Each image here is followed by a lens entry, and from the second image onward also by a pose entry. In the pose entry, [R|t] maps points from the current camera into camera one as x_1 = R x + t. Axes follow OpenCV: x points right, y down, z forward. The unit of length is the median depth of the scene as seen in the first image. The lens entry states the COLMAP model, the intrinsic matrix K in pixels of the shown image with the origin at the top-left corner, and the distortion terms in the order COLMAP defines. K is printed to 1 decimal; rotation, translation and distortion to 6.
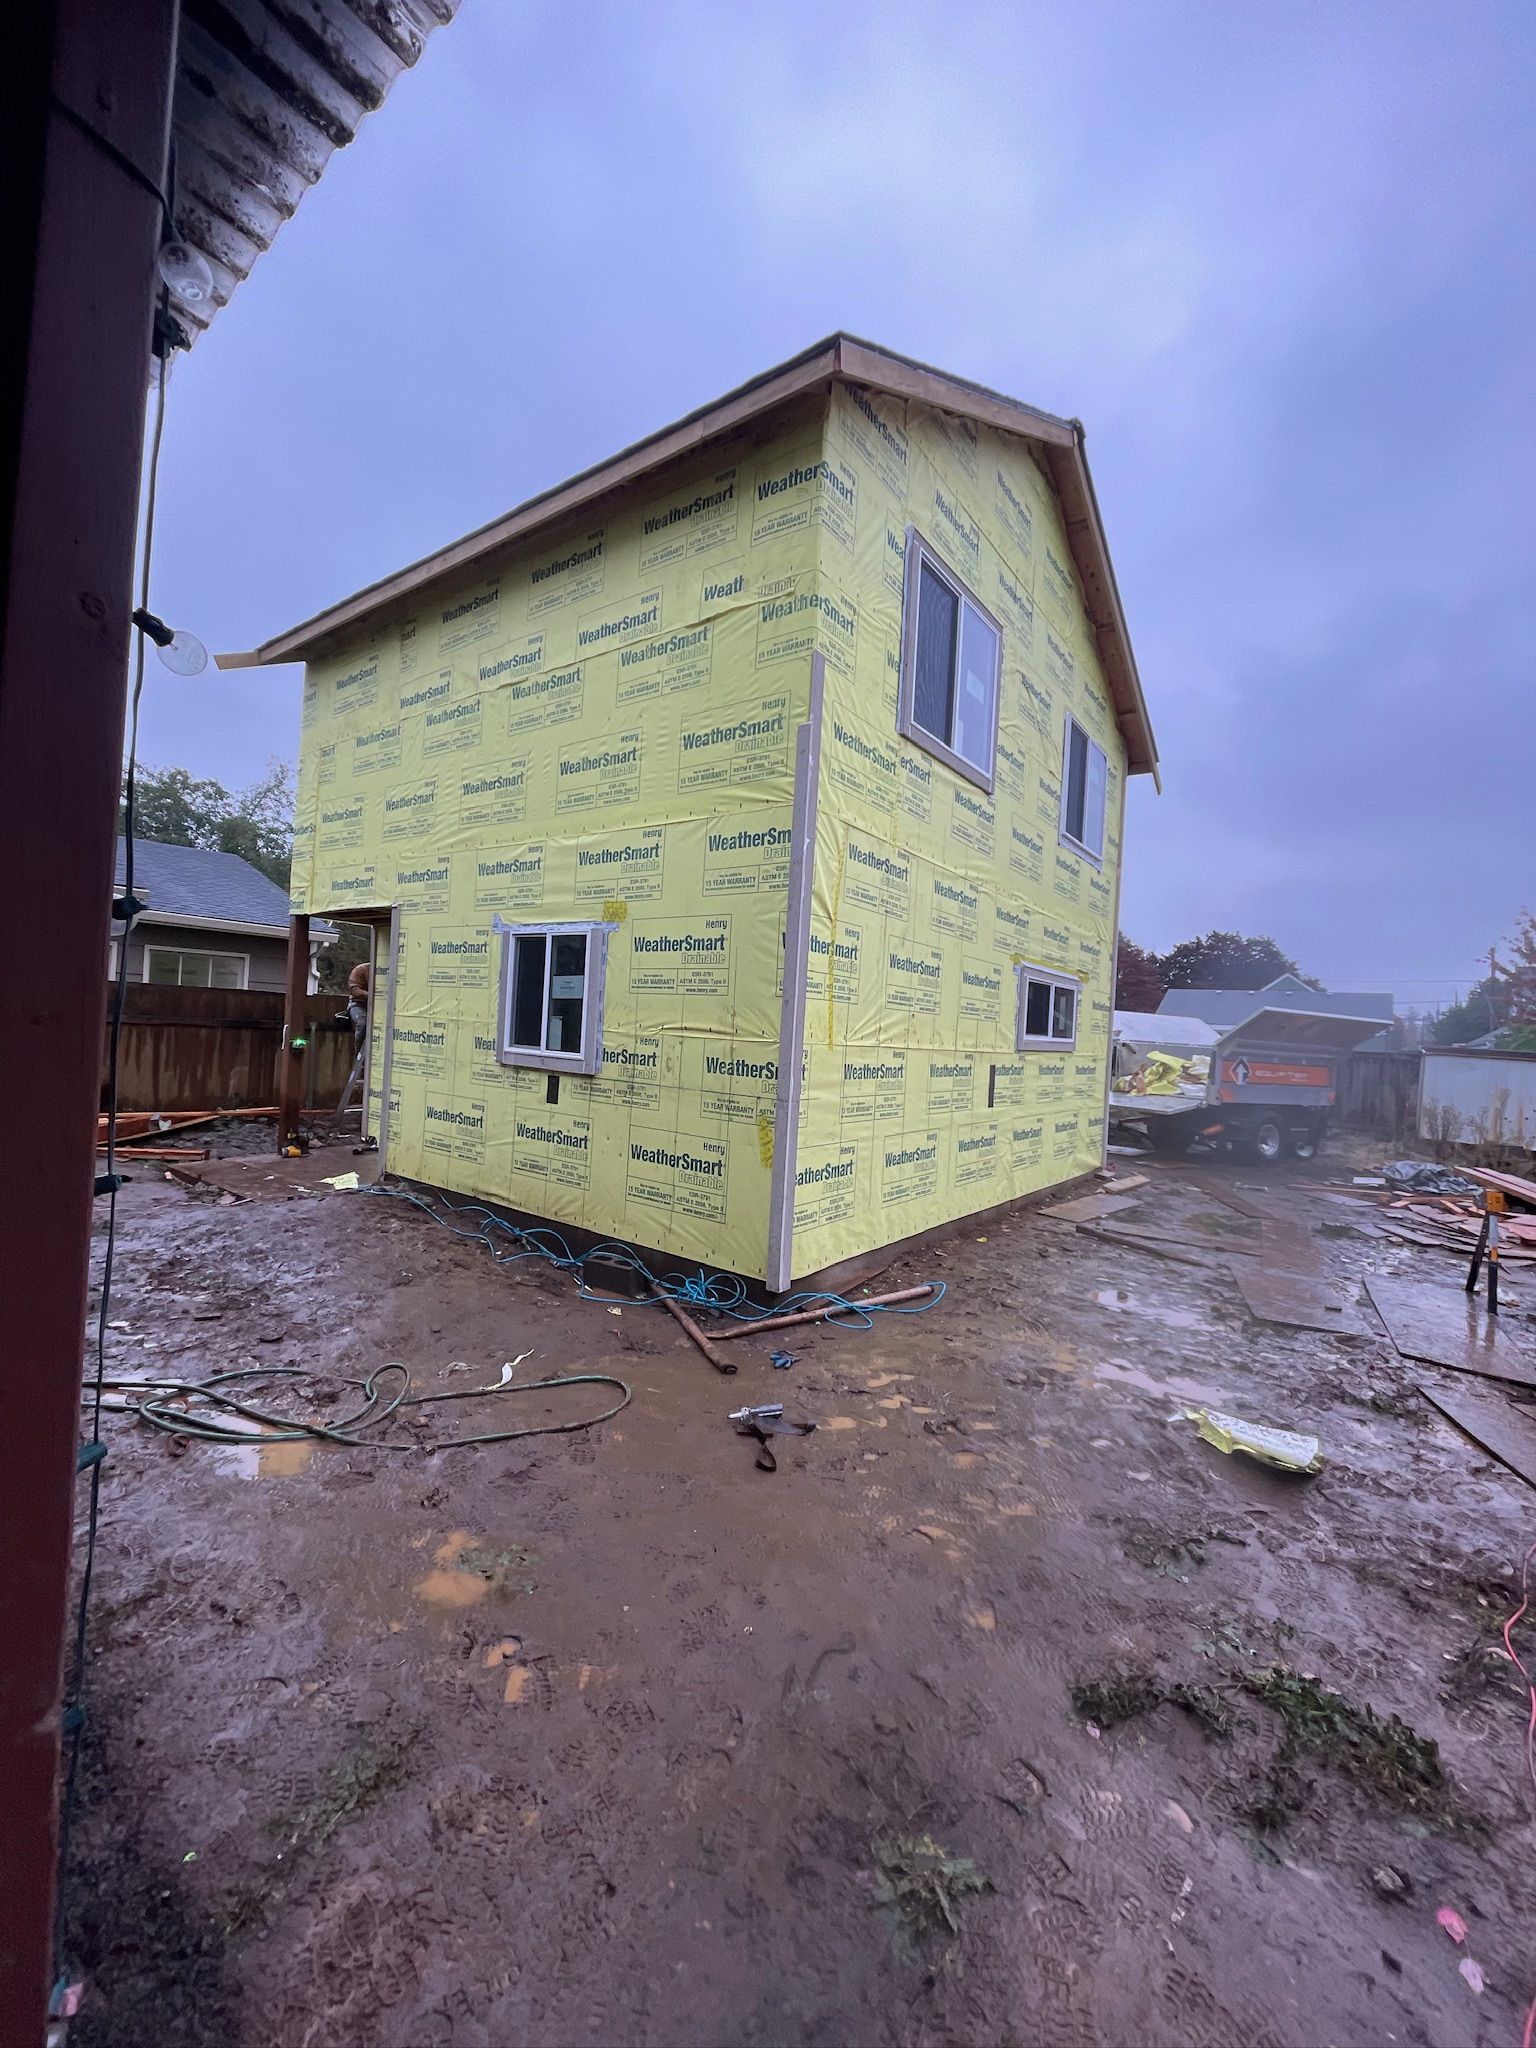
lens RADIAL K [[812.2, 0, 768.0], [0, 812.2, 1024.0], [0, 0, 1]] dist [-0.001457, -0.000829]
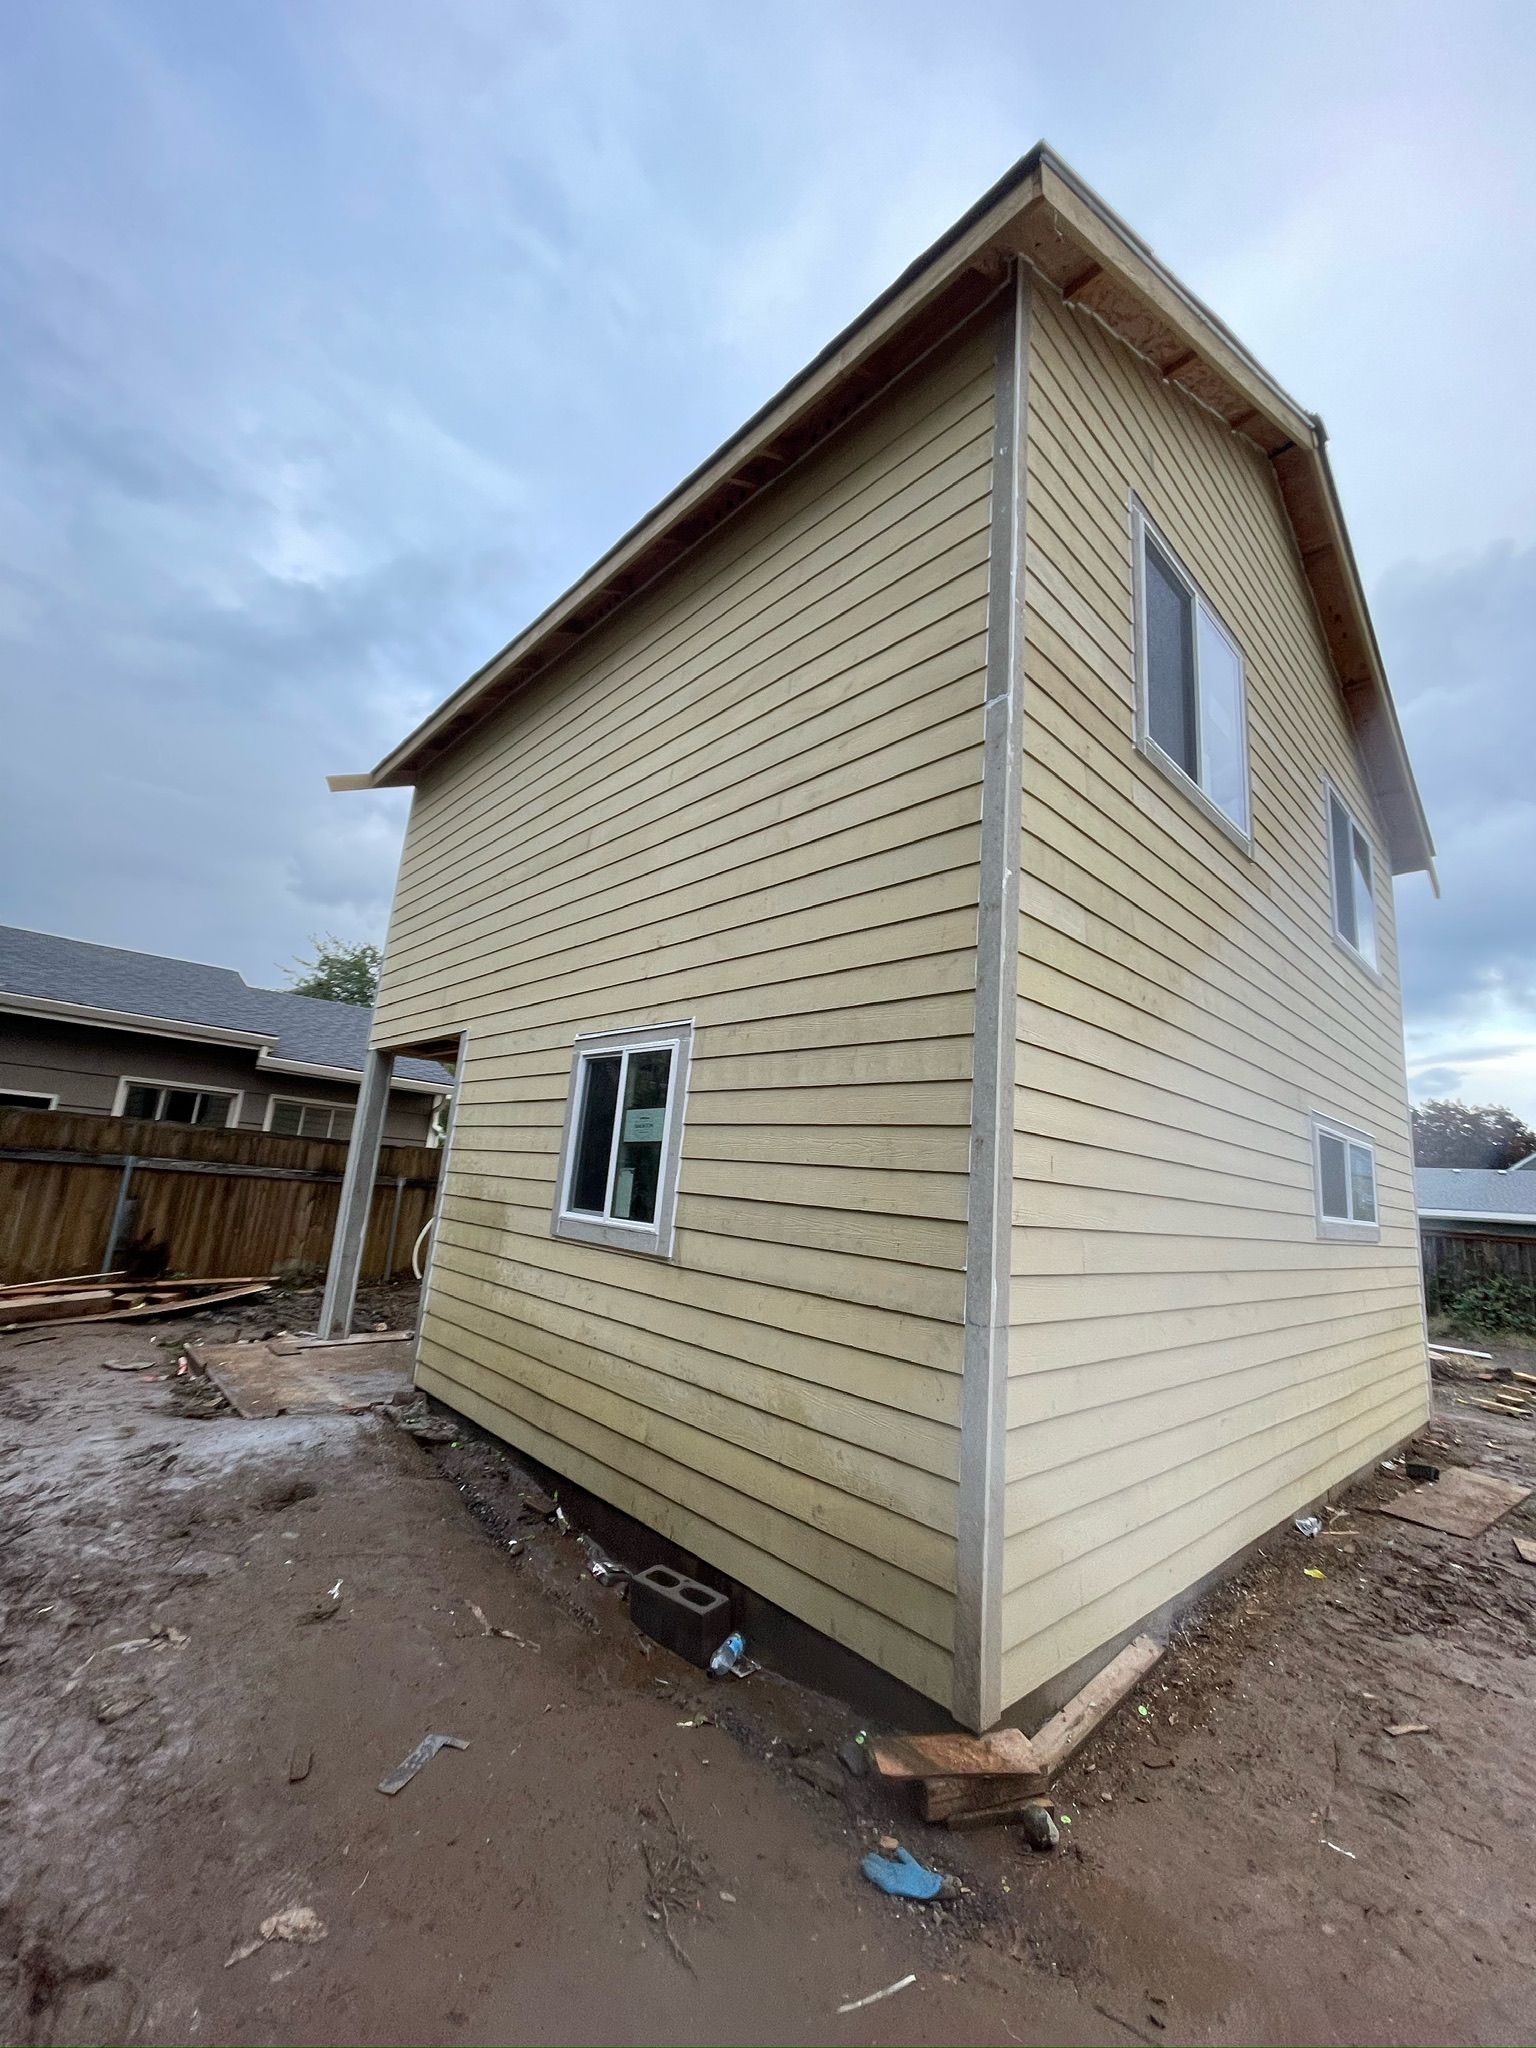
lens RADIAL K [[812.2, 0, 768.0], [0, 812.2, 1024.0], [0, 0, 1]] dist [-0.001457, -0.000829]
pose [[0.984570, -0.011755, -0.174598, -0.018552], [-0.024367, 0.978813, -0.203303, 0.008286], [0.173289, 0.204420, 0.963423, 0.320182]]
